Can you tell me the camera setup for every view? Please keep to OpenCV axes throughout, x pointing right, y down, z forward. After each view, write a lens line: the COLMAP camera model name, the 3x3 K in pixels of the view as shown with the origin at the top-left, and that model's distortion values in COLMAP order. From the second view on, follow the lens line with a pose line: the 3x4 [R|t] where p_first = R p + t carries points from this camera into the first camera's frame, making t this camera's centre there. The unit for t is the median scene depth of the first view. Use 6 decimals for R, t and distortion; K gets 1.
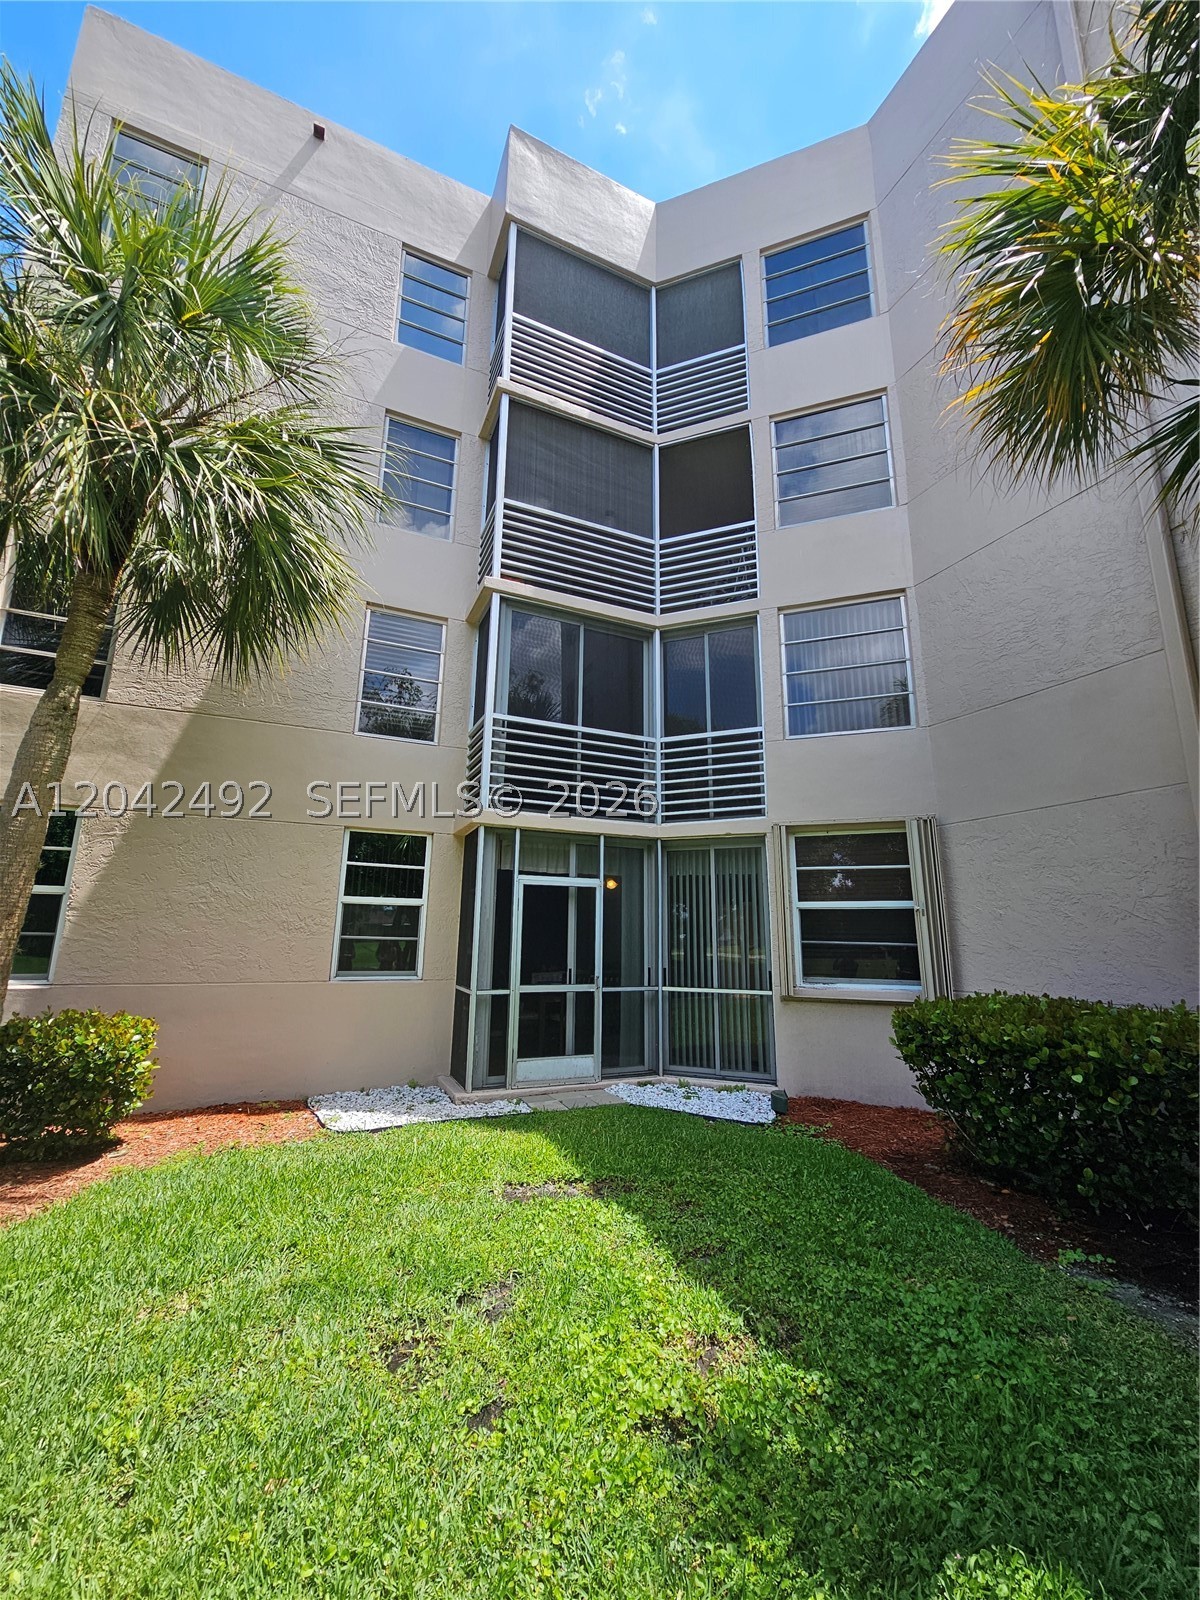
lens RADIAL K [[651.6, 0, 603.7], [0, 651.6, 796.9], [0, 0, 1]] dist [-0.002915, 0.000242]
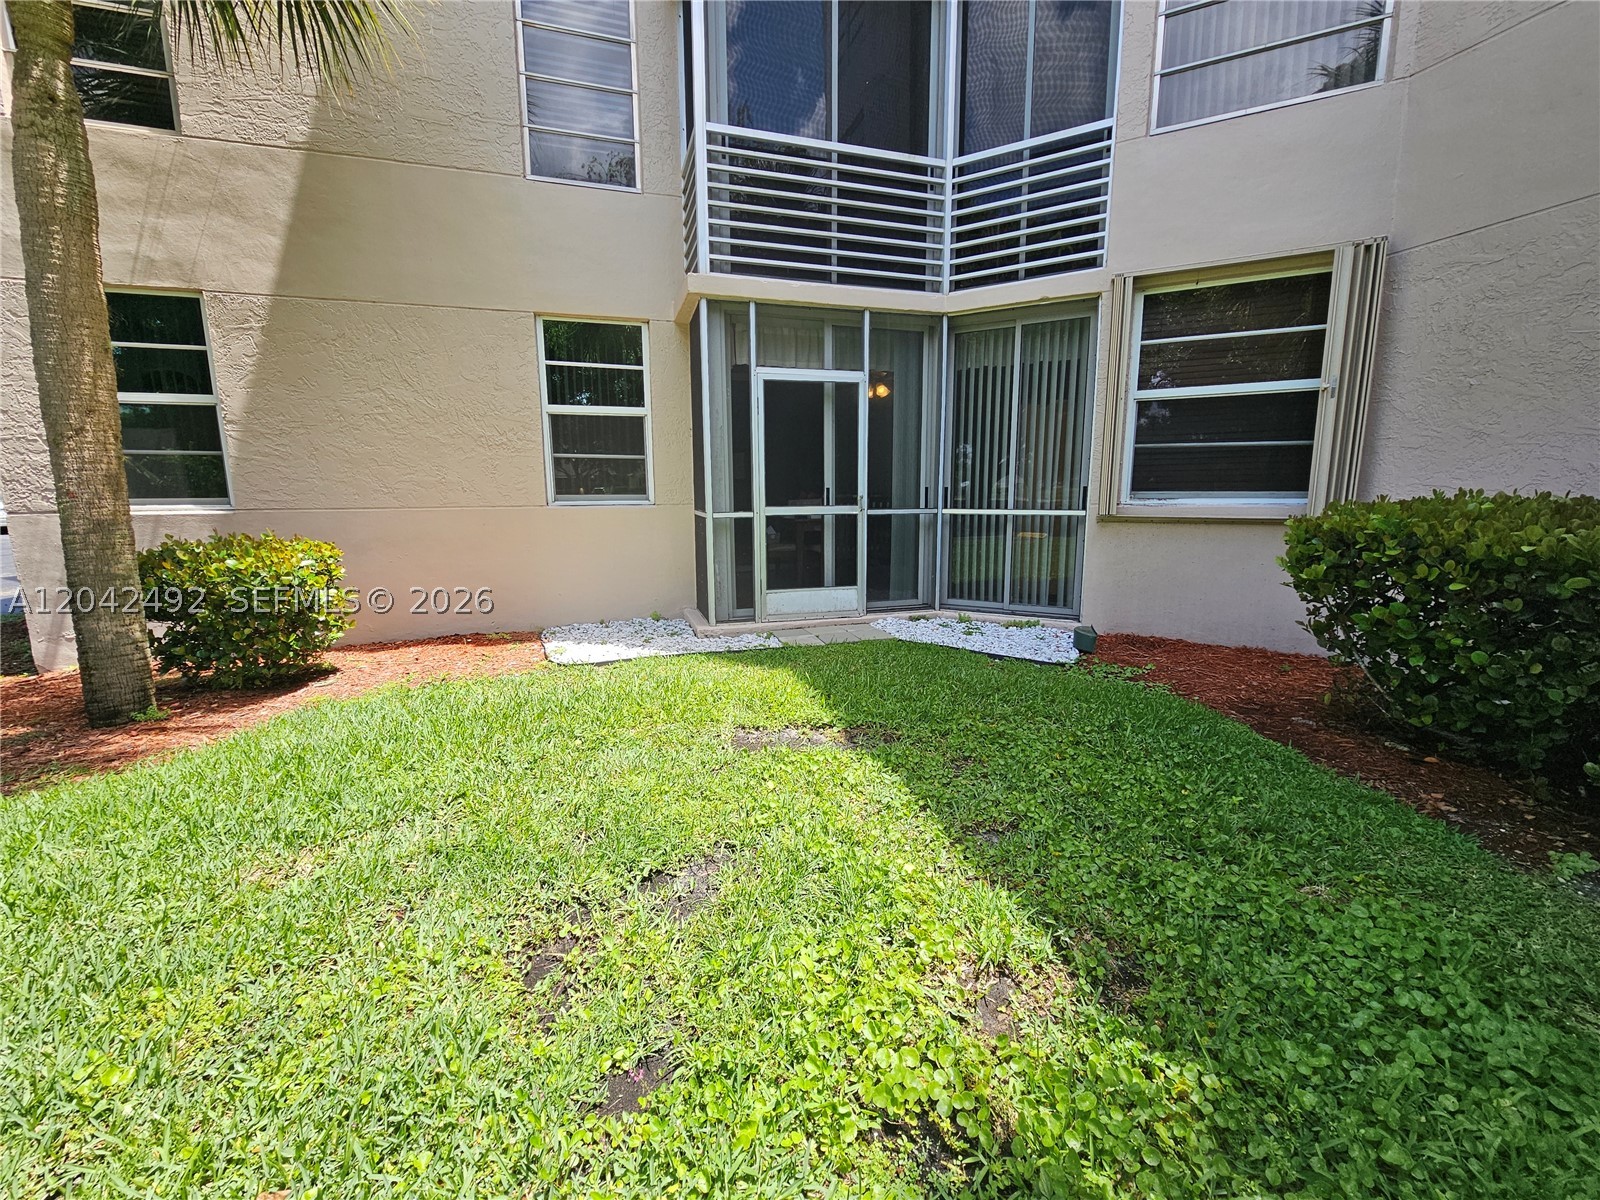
lens RADIAL K [[651.6, 0, 795.8], [0, 651.6, 600.5], [0, 0, 1]] dist [-0.002915, 0.000242]
pose [[0.991024, 0.003810, -0.133627, 0.018800], [0.046479, 0.927410, 0.371147, 0.093684], [0.125341, -0.374027, 0.918909, 0.201723]]
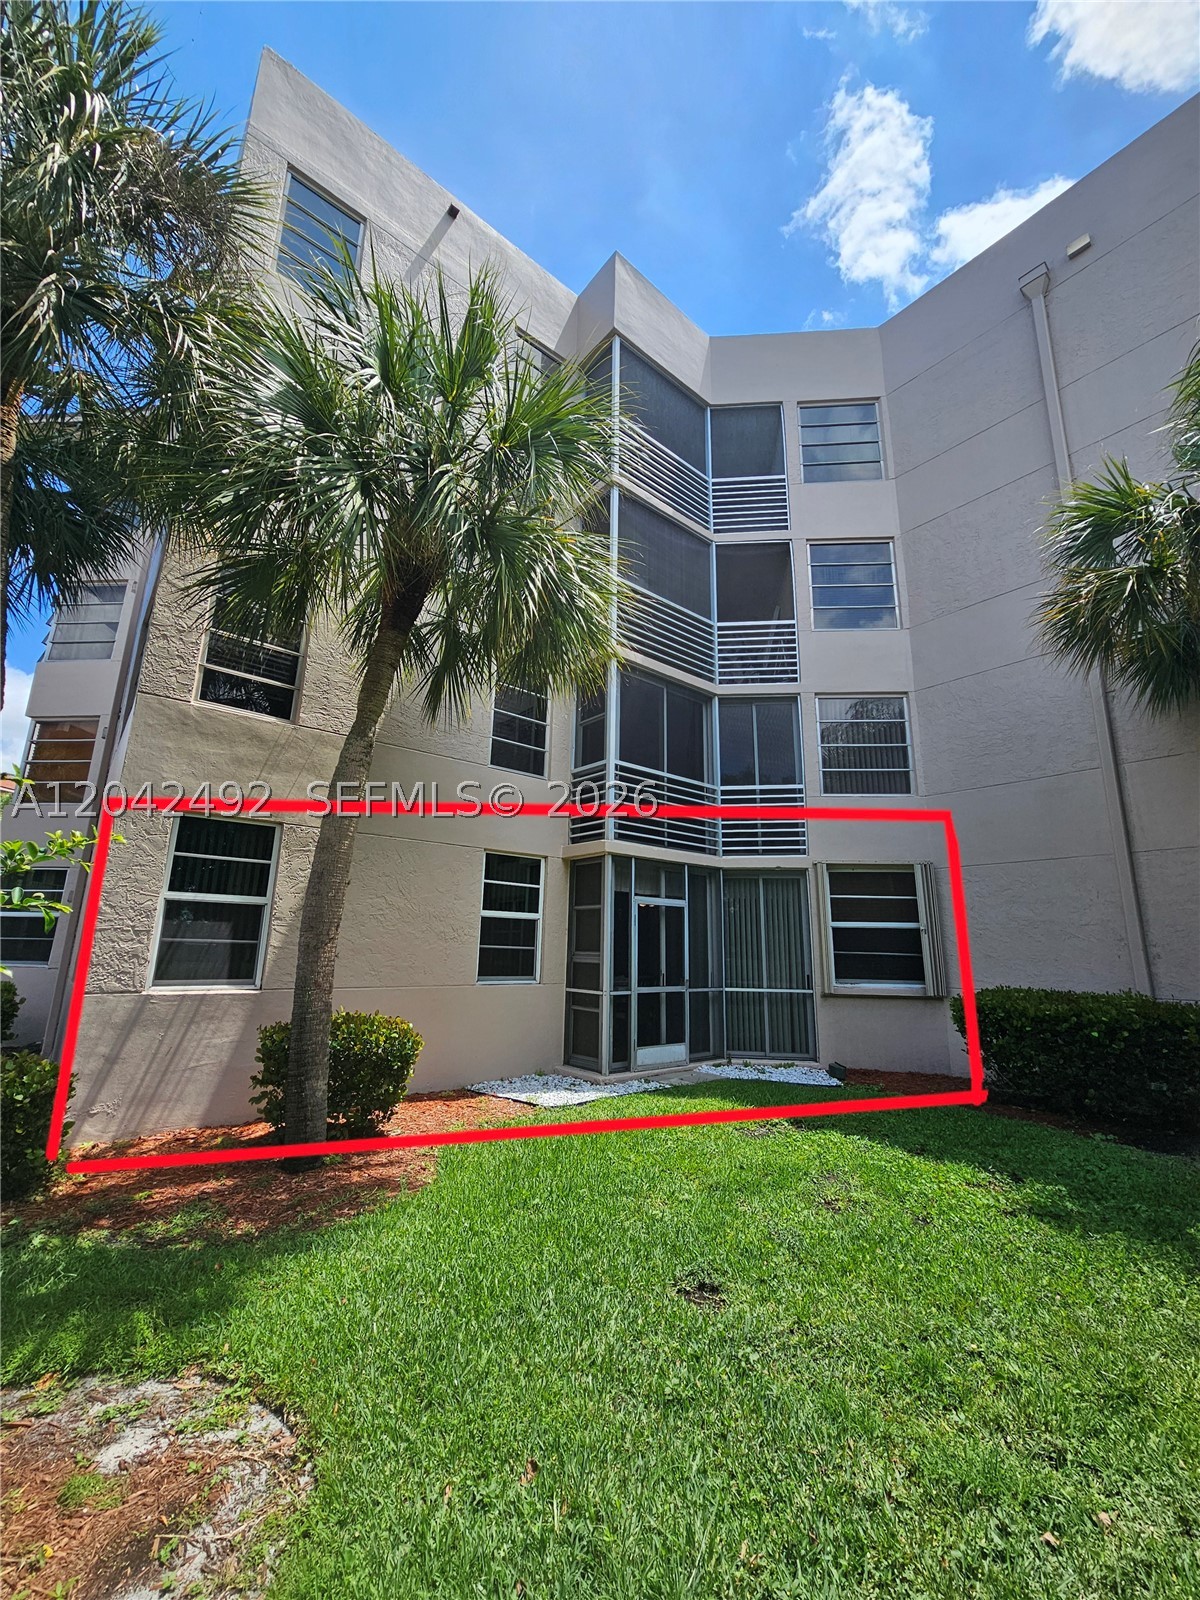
lens RADIAL K [[651.6, 0, 613.3], [0, 651.6, 798.5], [0, 0, 1]] dist [-0.002915, 0.000242]
pose [[0.963855, 0.065767, 0.258183, -0.497606], [-0.062807, 0.997831, -0.019707, -0.034953], [-0.258919, 0.002779, 0.965895, -0.162706]]
